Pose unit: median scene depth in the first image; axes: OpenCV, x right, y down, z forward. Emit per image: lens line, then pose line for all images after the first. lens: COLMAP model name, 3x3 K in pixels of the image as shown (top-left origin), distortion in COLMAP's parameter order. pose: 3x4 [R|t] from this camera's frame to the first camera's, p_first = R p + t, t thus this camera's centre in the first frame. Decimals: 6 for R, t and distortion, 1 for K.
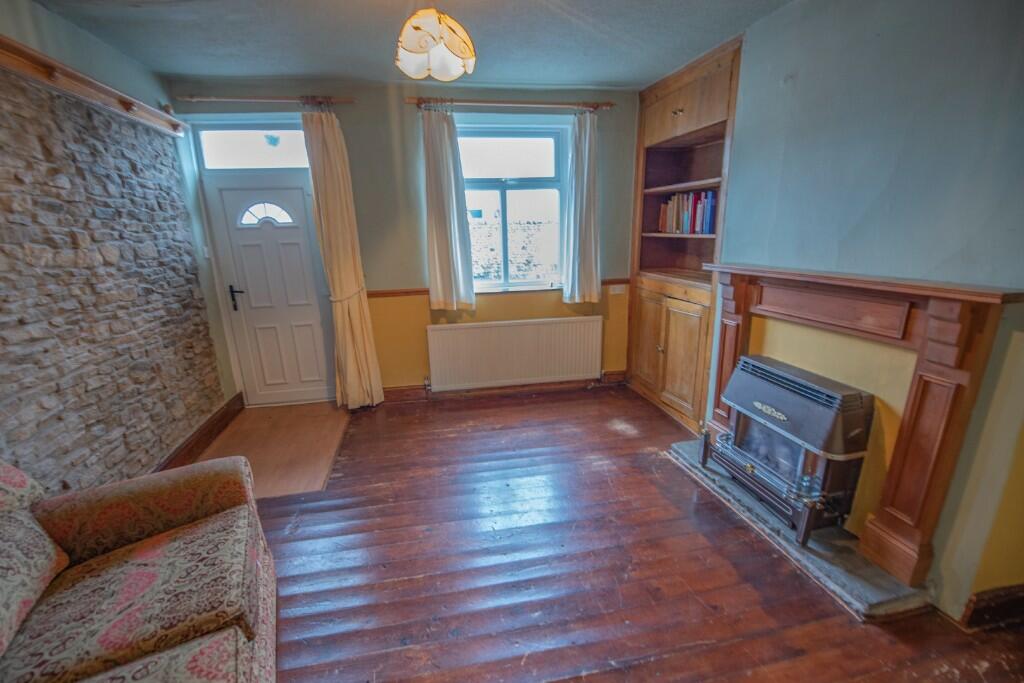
lens RADIAL K [[426.9, 0, 509.3], [0, 426.9, 352.5], [0, 0, 1]] dist [0.000005, -0.007022]
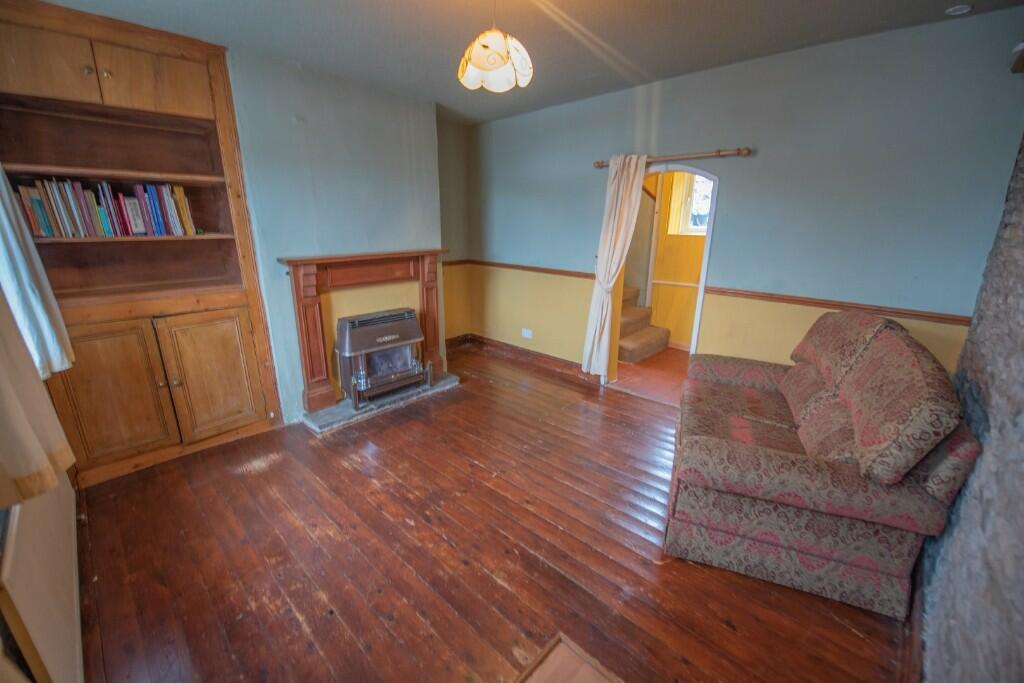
lens RADIAL K [[430.3, 0, 491.2], [0, 430.3, 342.1], [0, 0, 1]] dist [0.000198, -0.000027]
pose [[-0.531661, -0.210044, 0.820499, -0.749909], [0.244619, 0.889394, 0.386187, -0.306215], [-0.810863, 0.406030, -0.421475, 1.079926]]
